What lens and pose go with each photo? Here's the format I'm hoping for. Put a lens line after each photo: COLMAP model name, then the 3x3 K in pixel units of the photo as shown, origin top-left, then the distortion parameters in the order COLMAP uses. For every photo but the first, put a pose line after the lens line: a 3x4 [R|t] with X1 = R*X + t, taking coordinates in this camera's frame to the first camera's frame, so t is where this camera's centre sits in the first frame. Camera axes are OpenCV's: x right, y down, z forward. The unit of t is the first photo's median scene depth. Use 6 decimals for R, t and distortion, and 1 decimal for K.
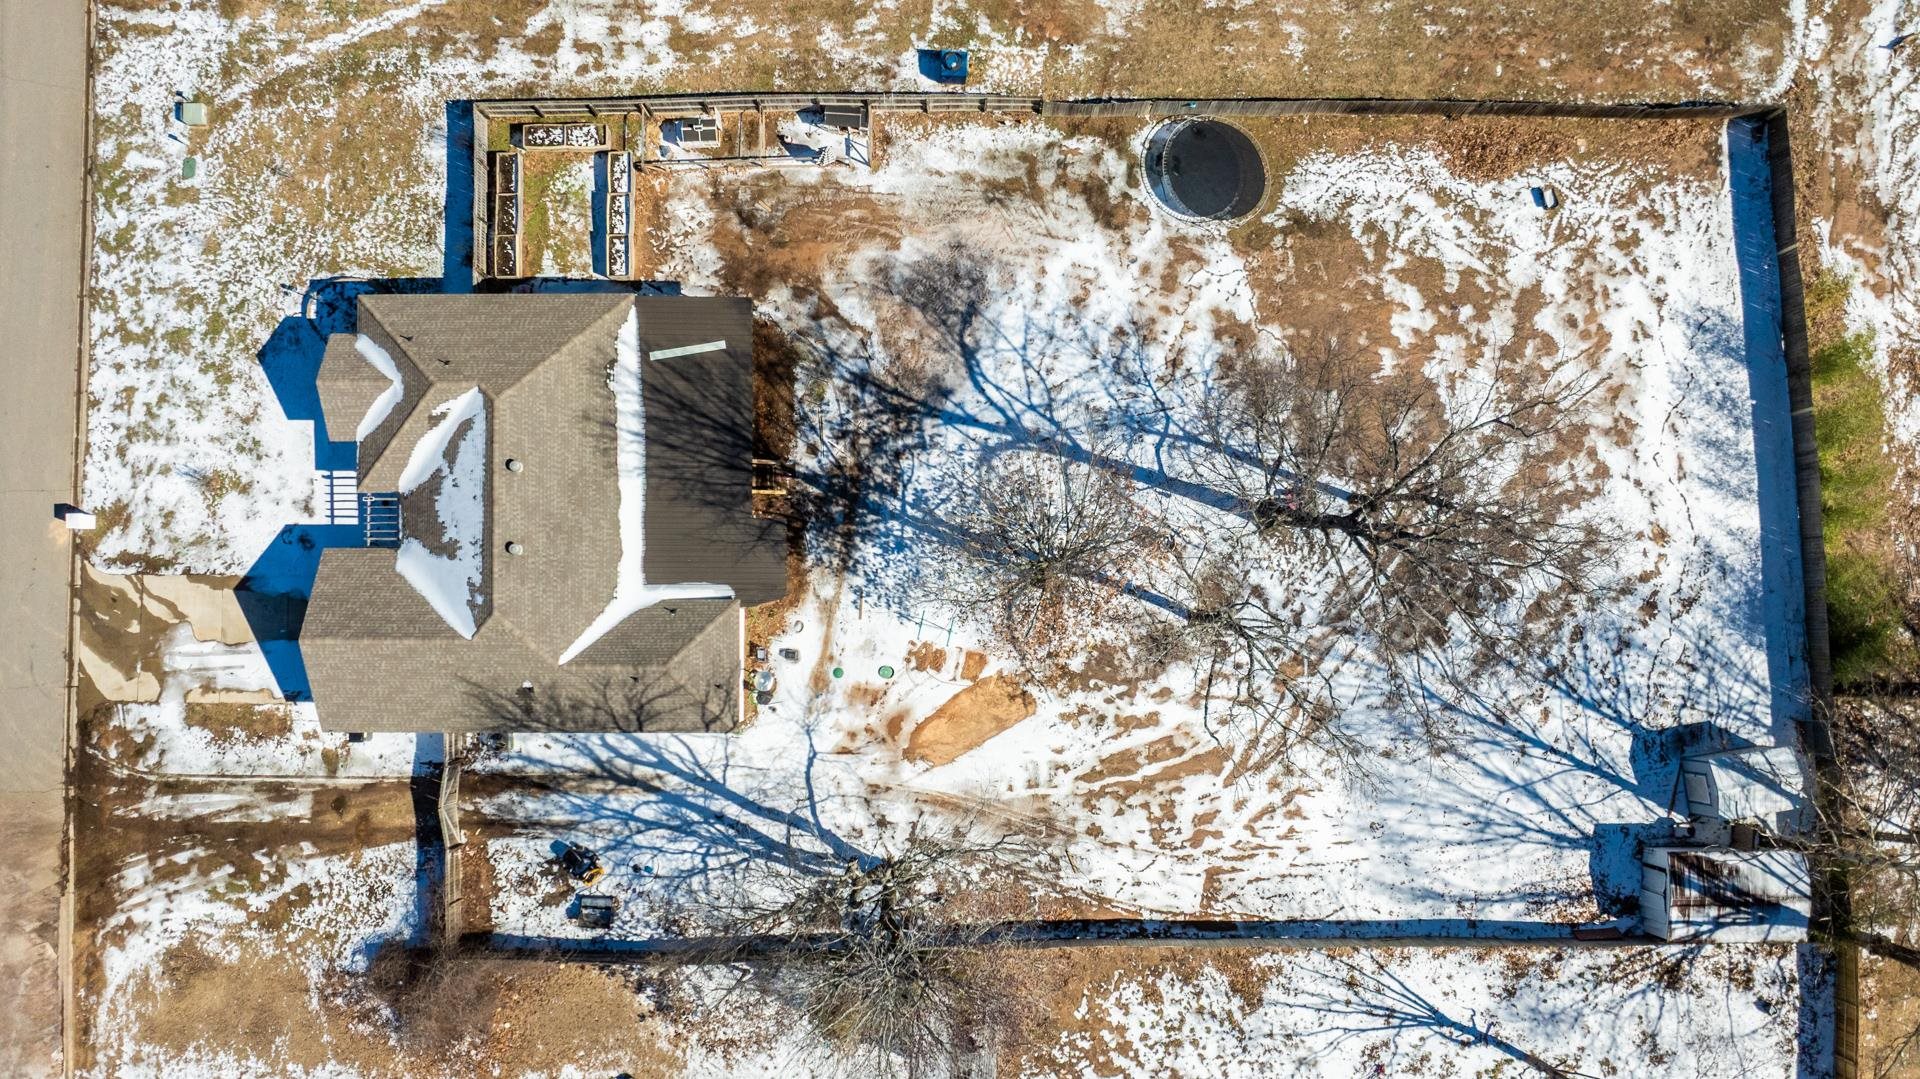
lens RADIAL K [[1393.5, 0, 960.0], [0, 1393.5, 539.5], [0, 0, 1]] dist [-0.095804, 0.119461]
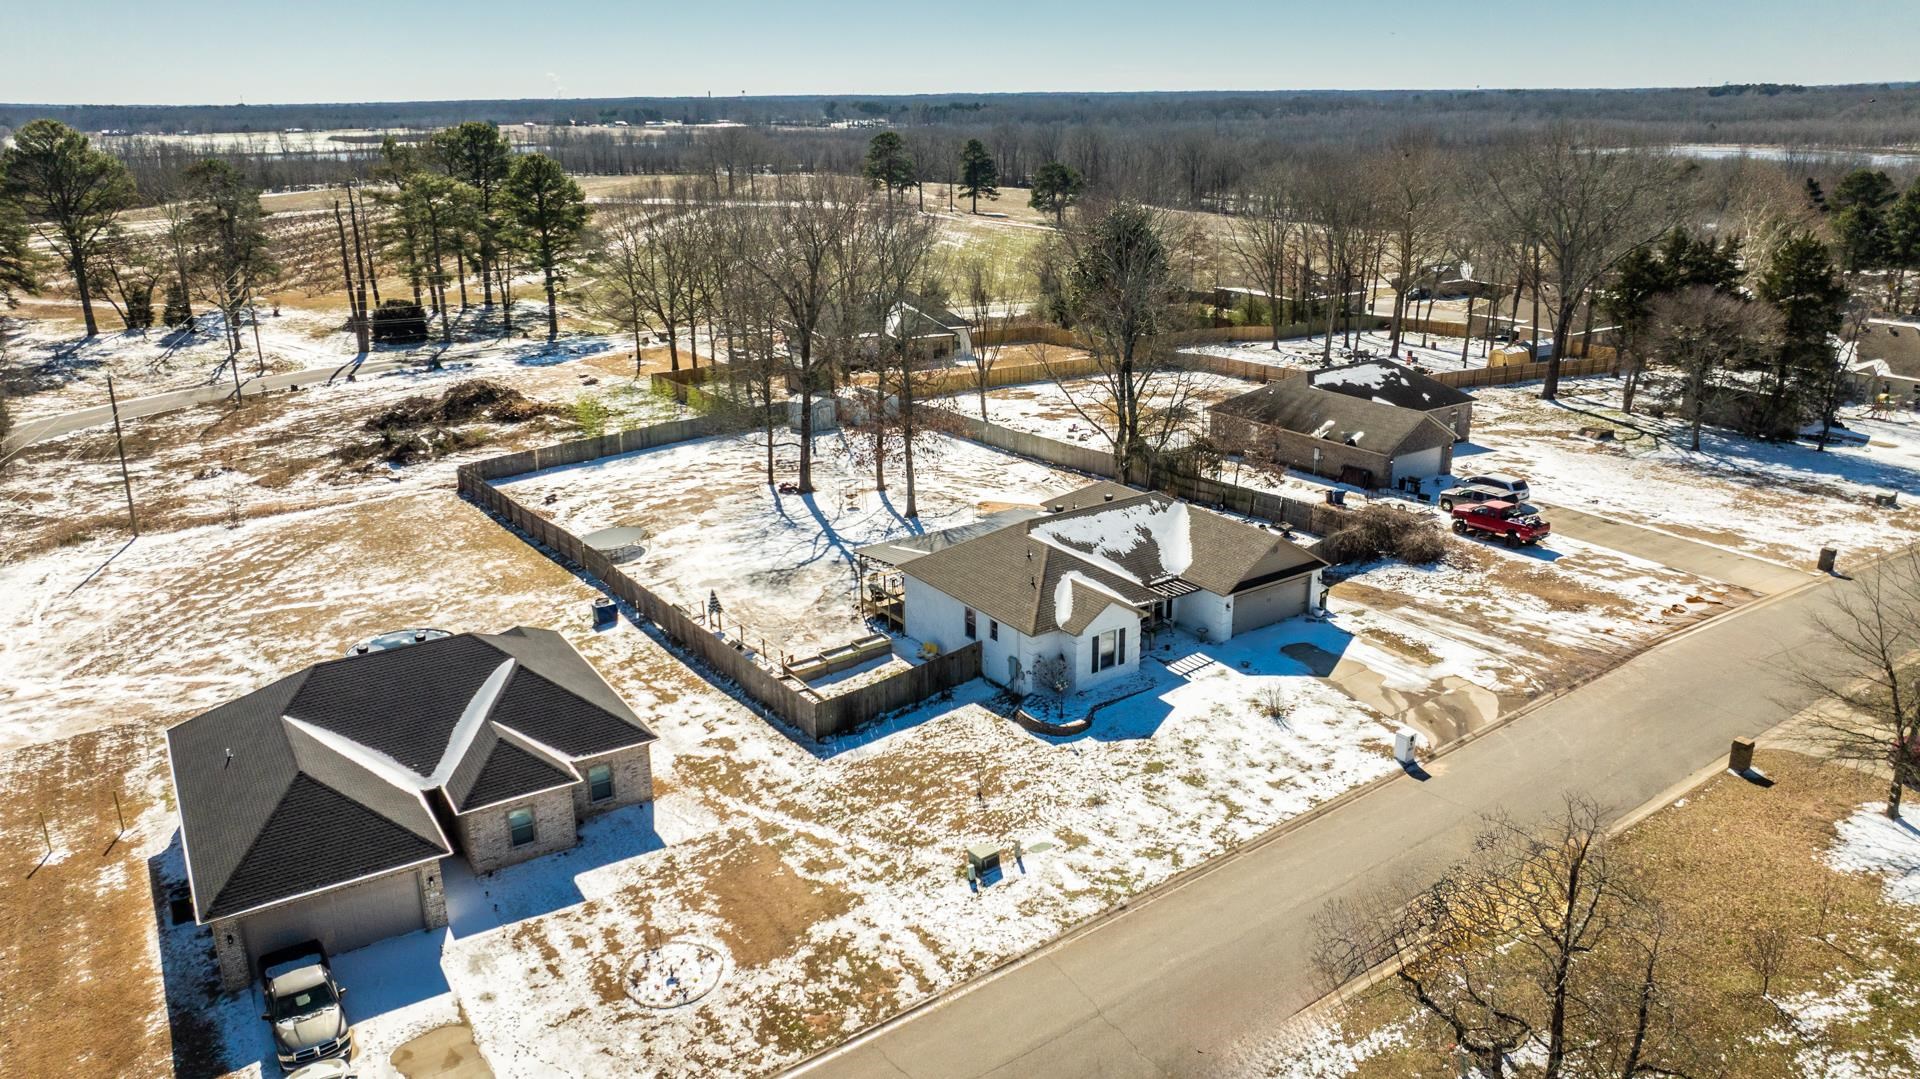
lens RADIAL K [[1393.5, 0, 960.0], [0, 1393.5, 539.5], [0, 0, 1]] dist [-0.095804, 0.119461]
pose [[-0.562335, -0.220219, 0.797046, -1.196937], [0.826710, -0.170895, 0.536046, -0.751506], [0.018164, 0.960364, 0.278158, 0.592690]]
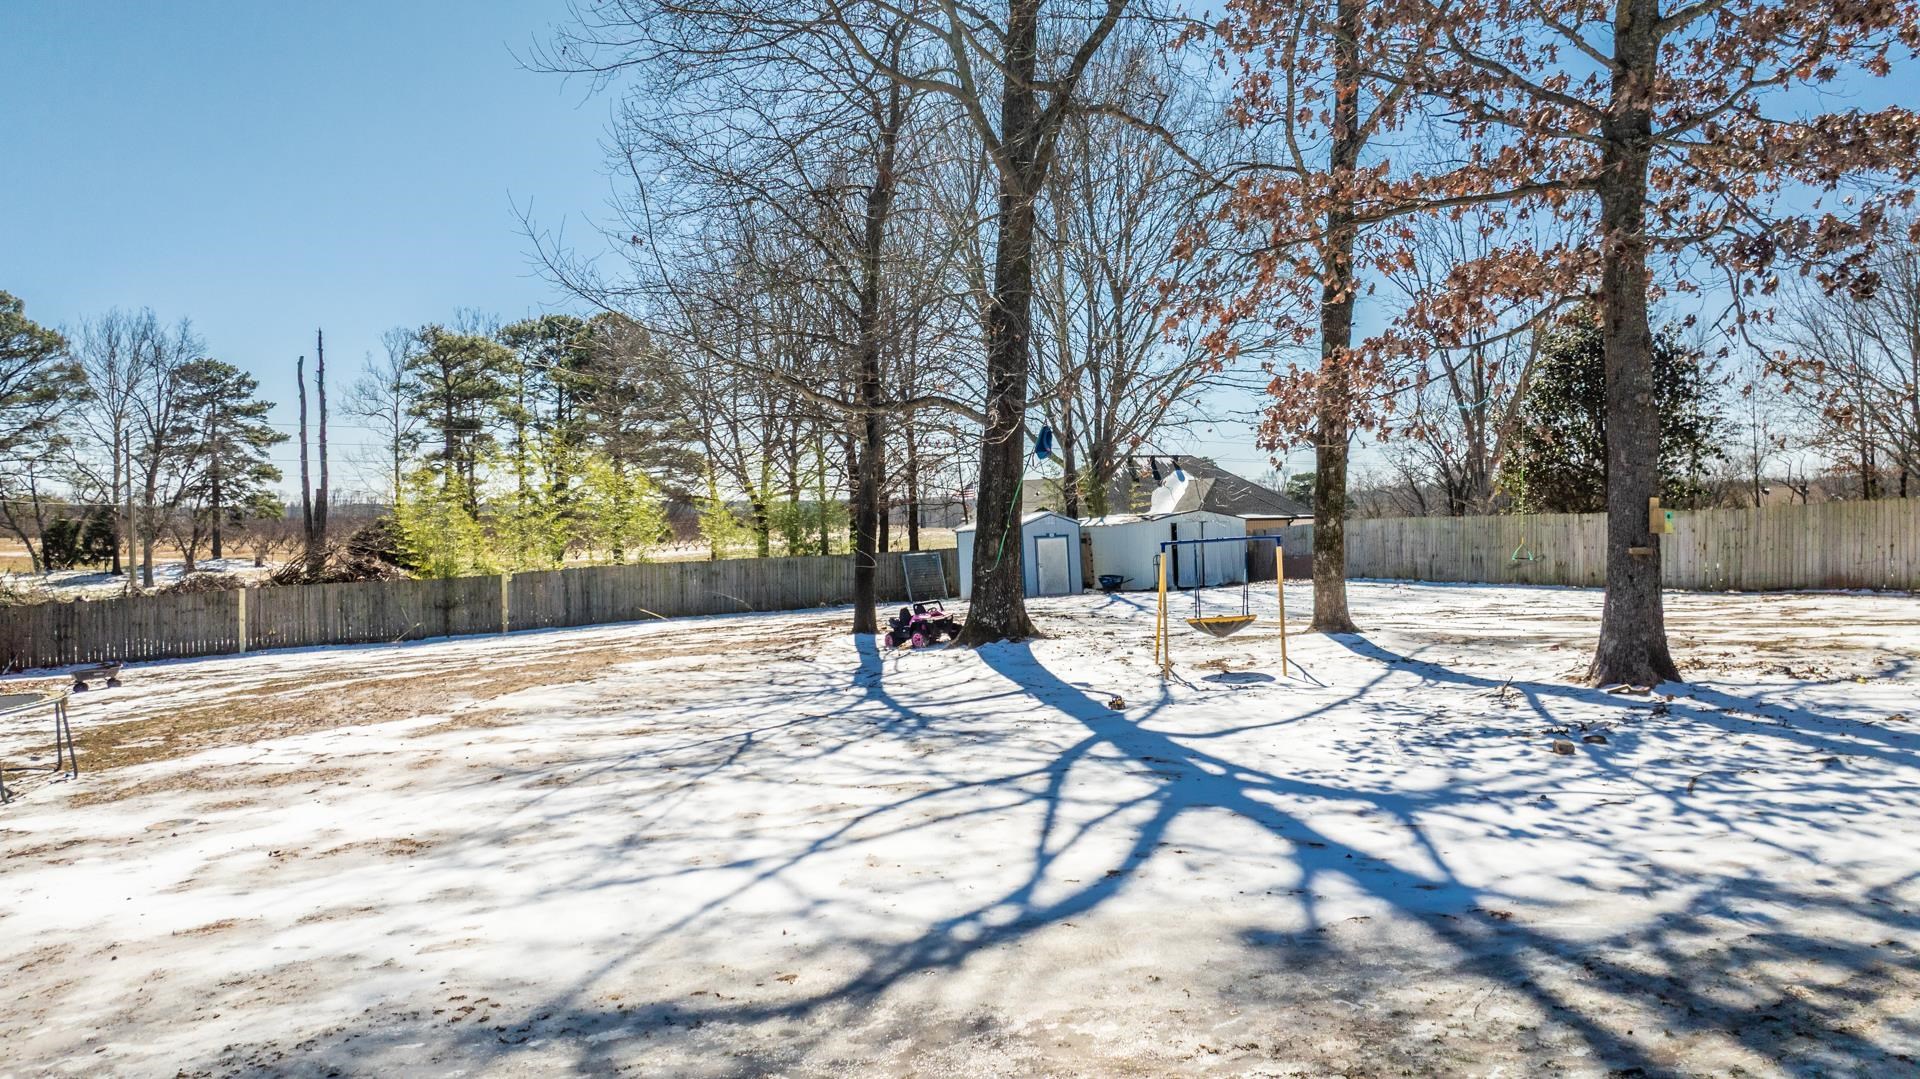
lens RADIAL K [[1393.5, 0, 960.0], [0, 1393.5, 539.5], [0, 0, 1]] dist [-0.095804, 0.119461]
pose [[-0.436928, 0.017925, 0.899318, -0.117585], [0.899114, -0.020472, 0.437237, -0.189342], [0.026249, 0.999630, -0.007172, 0.966792]]
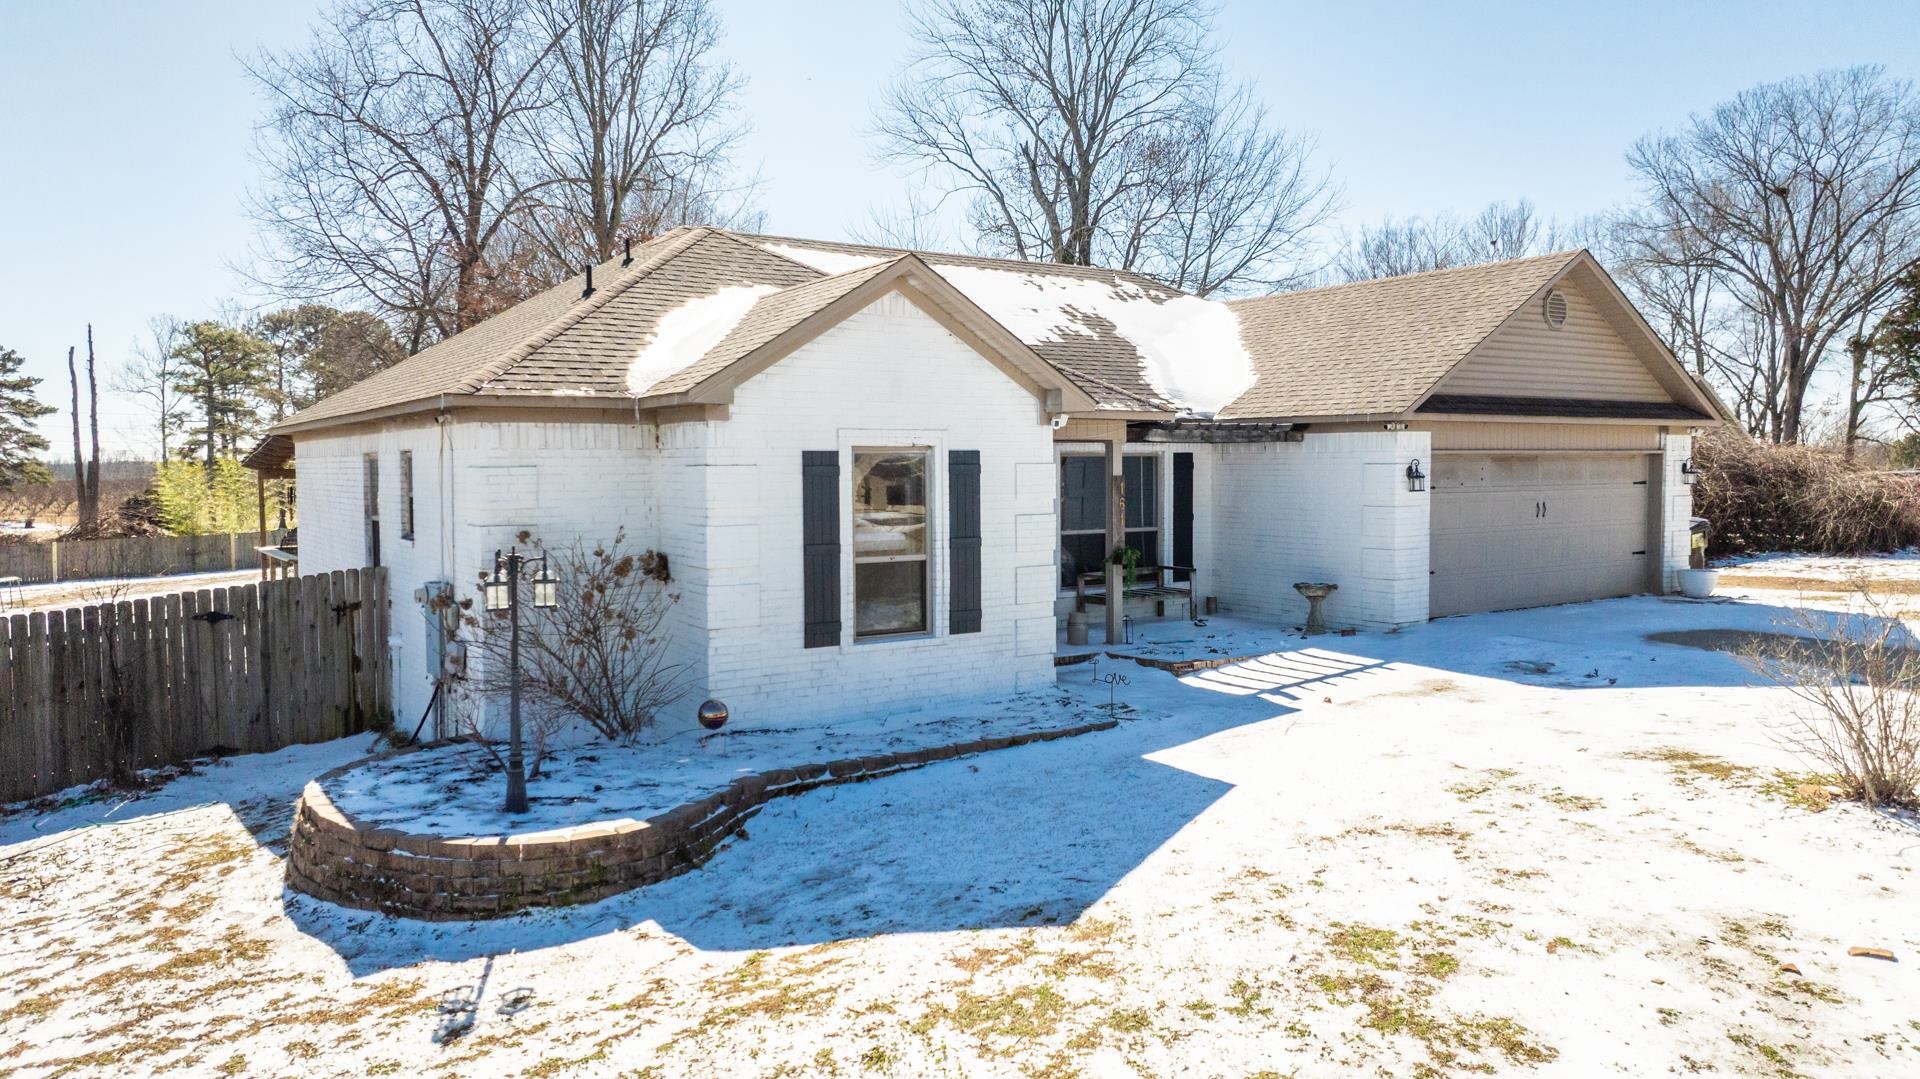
lens RADIAL K [[1393.5, 0, 960.0], [0, 1393.5, 539.5], [0, 0, 1]] dist [-0.095804, 0.119461]
pose [[-0.554717, -0.006770, 0.832011, -0.619574], [0.831707, -0.032763, 0.554247, -0.214616], [0.023507, 0.999440, 0.023805, 0.965884]]
